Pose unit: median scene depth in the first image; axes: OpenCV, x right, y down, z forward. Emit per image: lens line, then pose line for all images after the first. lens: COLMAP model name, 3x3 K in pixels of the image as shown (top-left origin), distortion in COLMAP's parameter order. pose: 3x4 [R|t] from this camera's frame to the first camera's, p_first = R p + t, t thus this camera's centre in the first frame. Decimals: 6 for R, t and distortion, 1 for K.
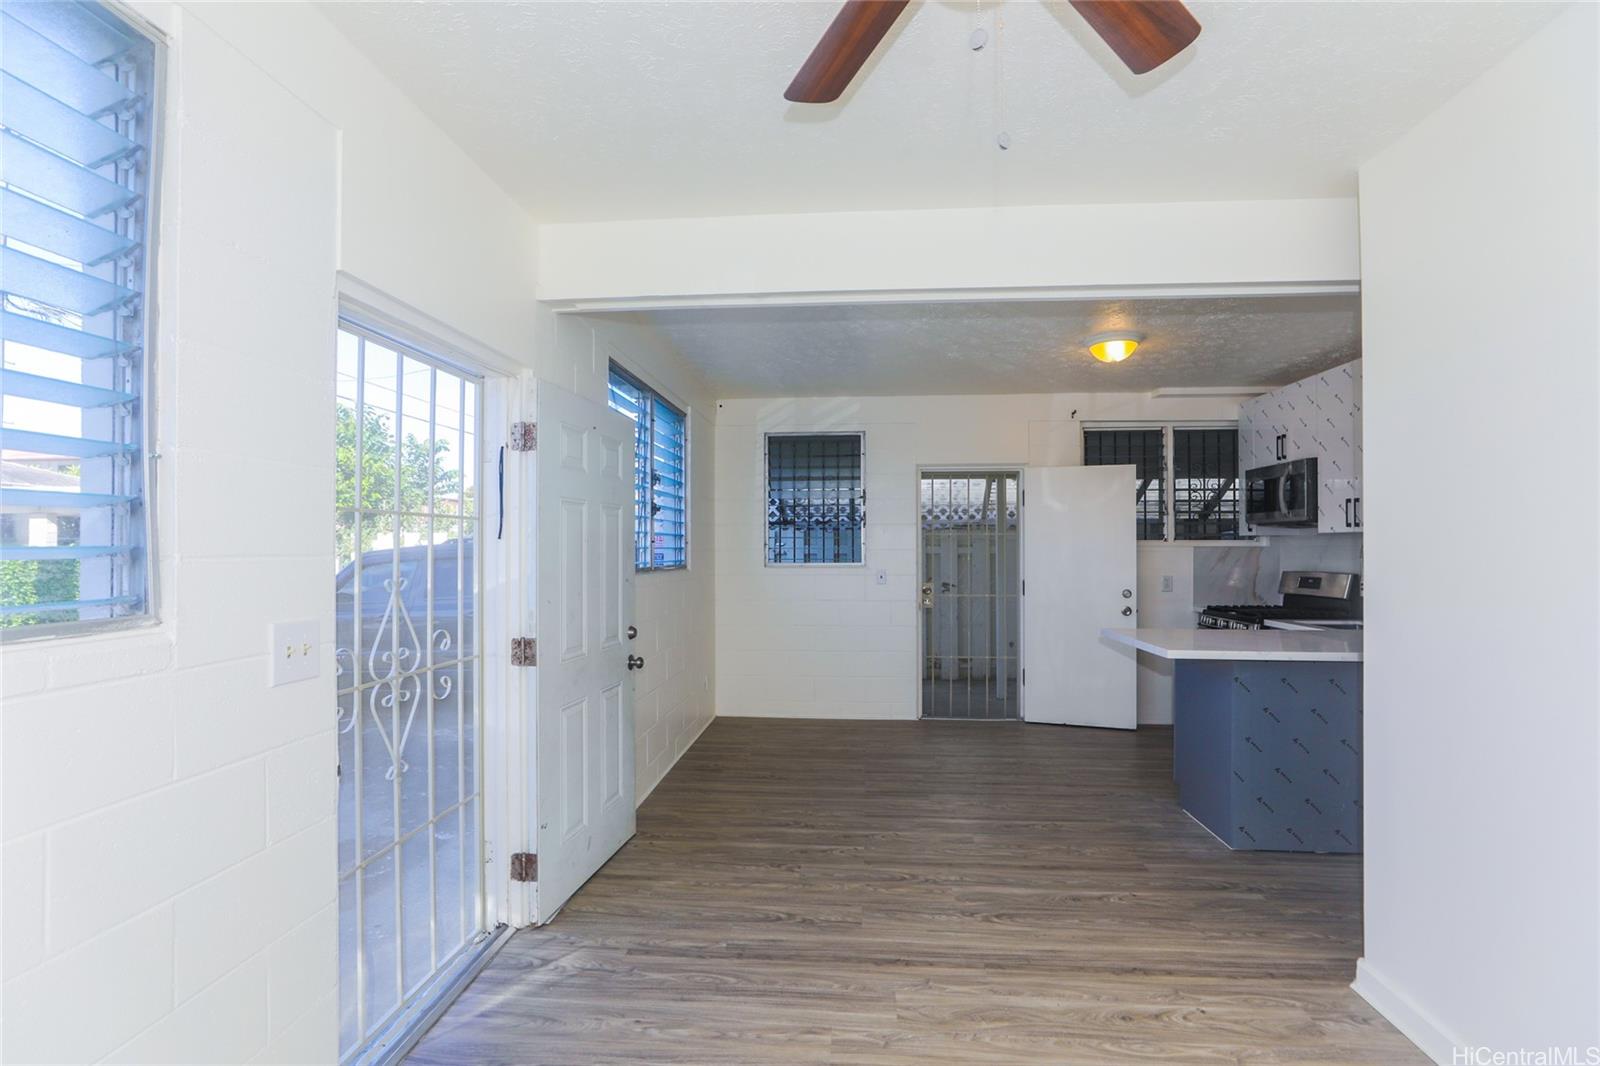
lens RADIAL K [[733.7, 0, 803.6], [0, 733.7, 541.3], [0, 0, 1]] dist [-0.030857, 0.017802]
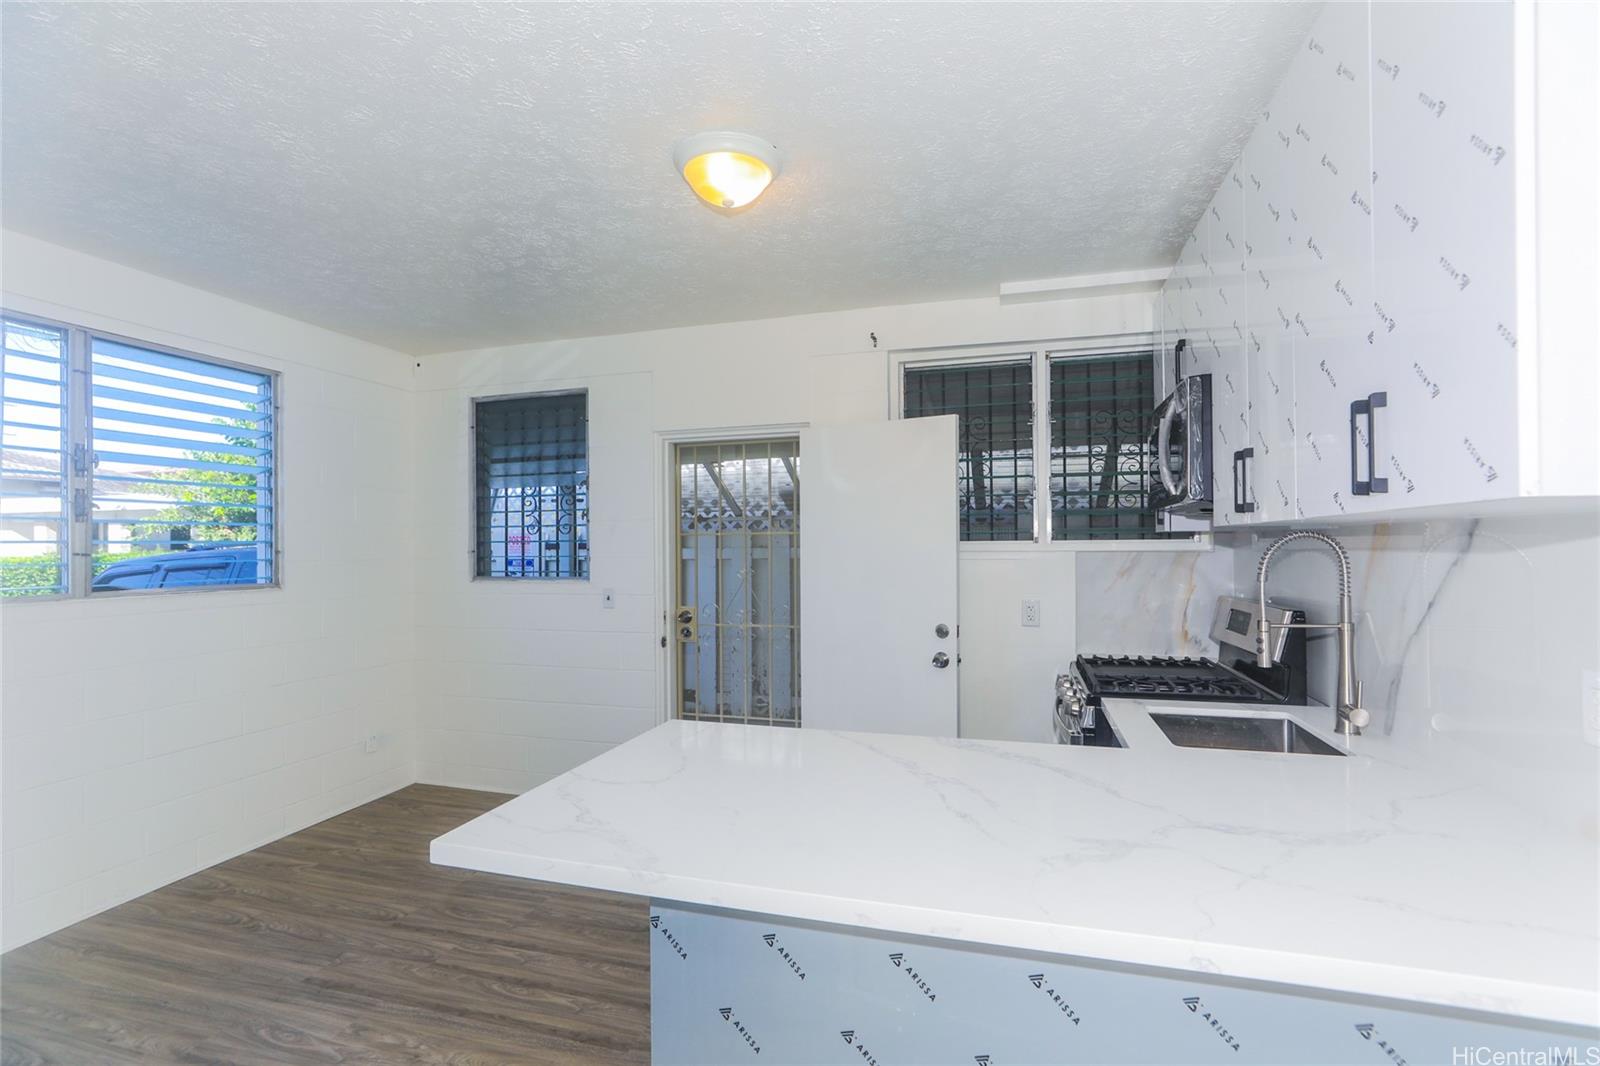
lens RADIAL K [[733.7, 0, 803.6], [0, 733.7, 541.3], [0, 0, 1]] dist [-0.030857, 0.017802]
pose [[0.981004, -0.009026, -0.193776, 0.649815], [0.010081, 0.999939, 0.004460, -0.007888], [0.193724, -0.006328, 0.981036, 0.560658]]
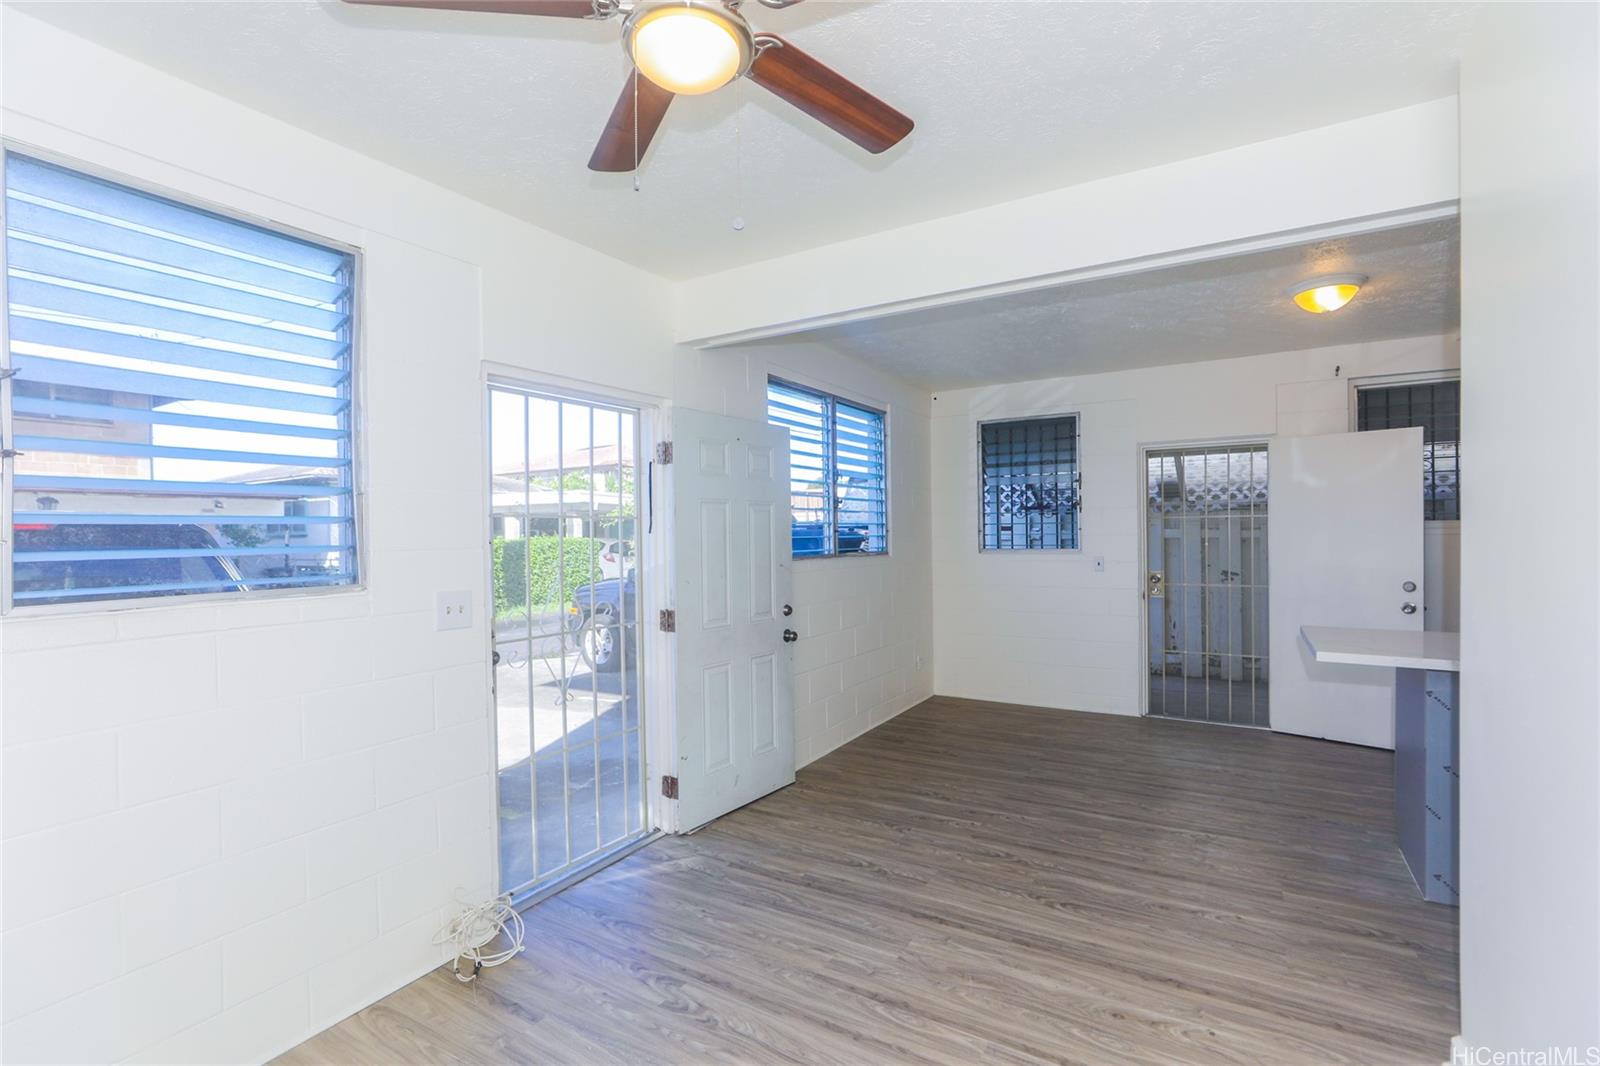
lens RADIAL K [[733.7, 0, 803.6], [0, 733.7, 541.3], [0, 0, 1]] dist [-0.030857, 0.017802]
pose [[0.894610, -0.006446, -0.446801, 0.290285], [0.015913, 0.999721, 0.017440, -0.004907], [0.446564, -0.022712, 0.894463, -0.031108]]
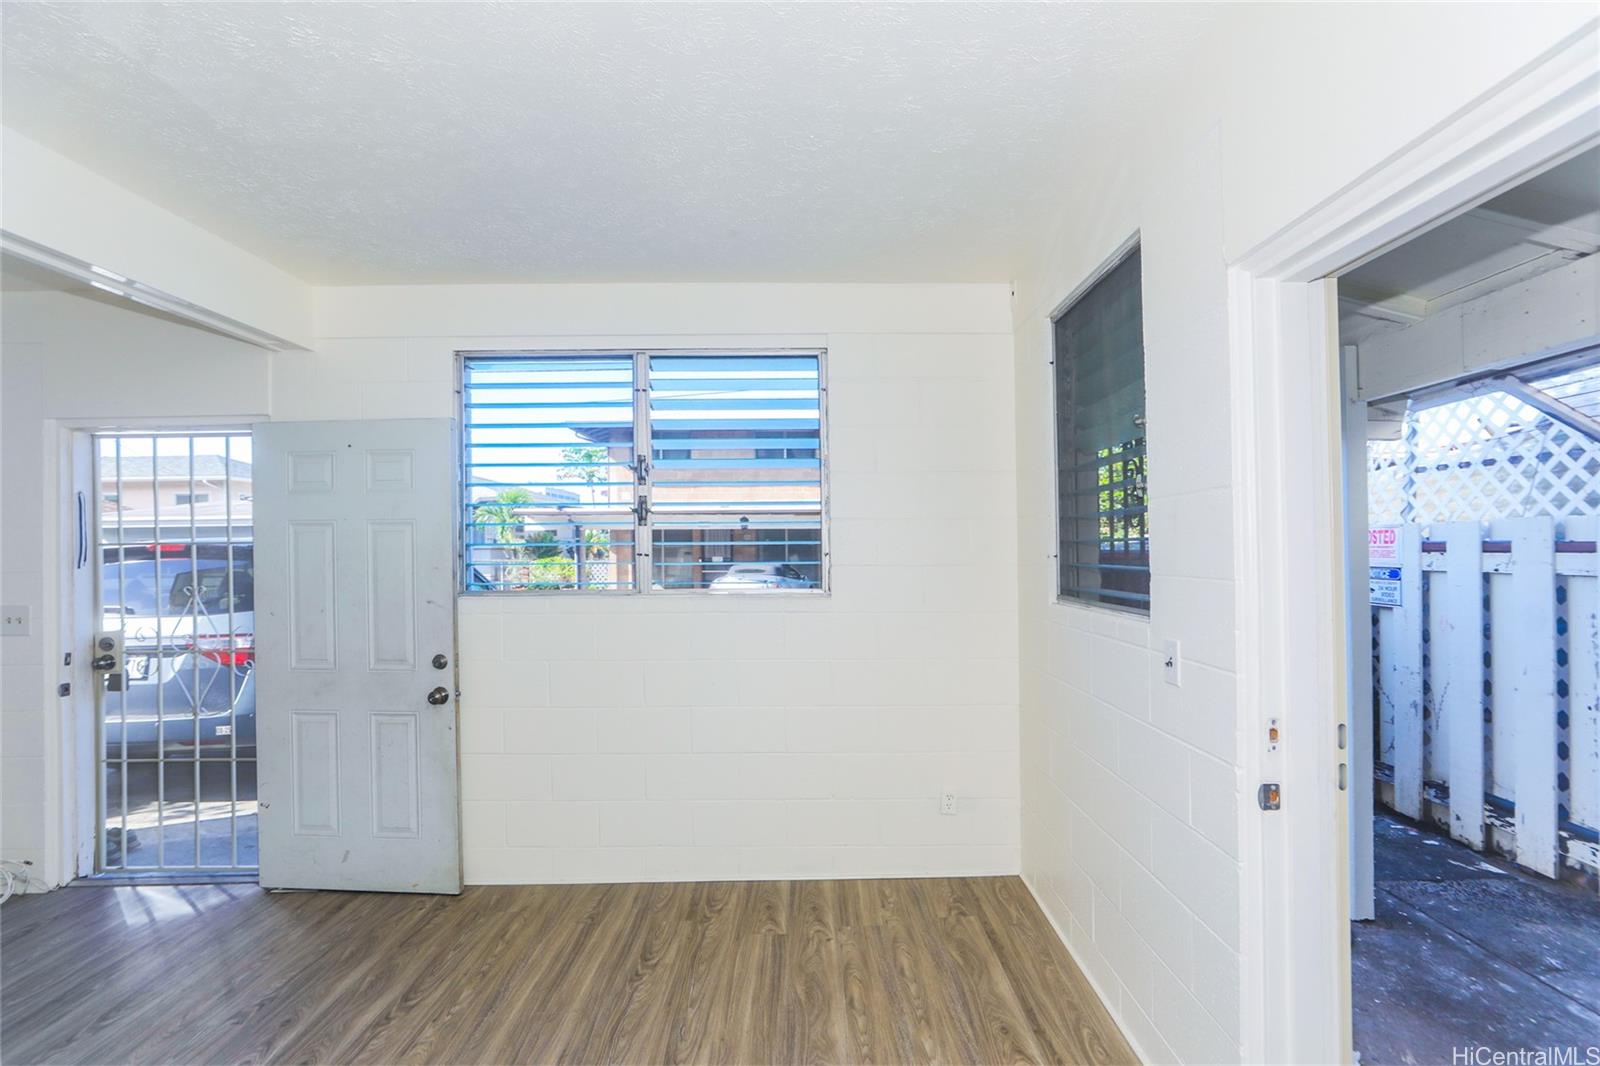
lens RADIAL K [[733.7, 0, 803.6], [0, 733.7, 541.3], [0, 0, 1]] dist [-0.030857, 0.017802]
pose [[0.102810, -0.009117, -0.994659, 0.629630], [0.013003, 0.999885, -0.007821, -0.005279], [0.994616, -0.012130, 0.102917, 1.251017]]
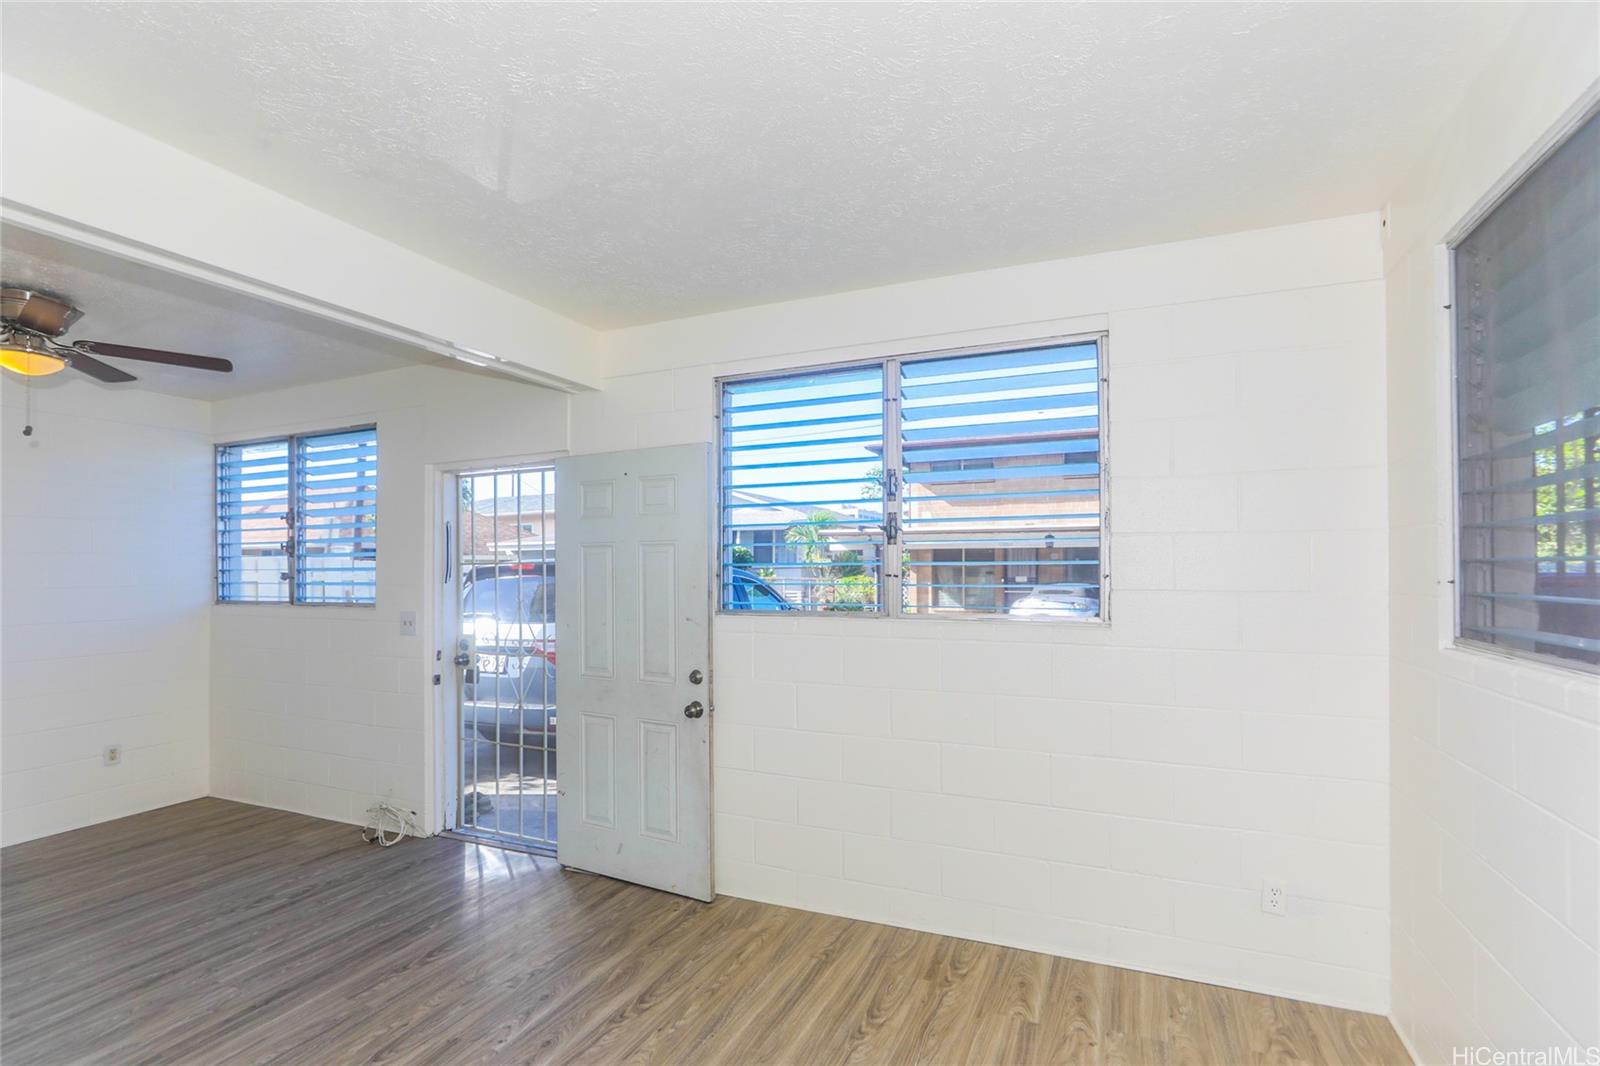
lens RADIAL K [[730.0, 0, 788.8], [0, 730.0, 568.9], [0, 0, 1]] dist [-0.027504, 0.014886]
pose [[-0.320348, 0.001764, -0.947298, 0.544927], [0.009640, 0.999953, -0.001398, -0.005750], [0.947251, -0.009579, -0.320350, 1.305772]]
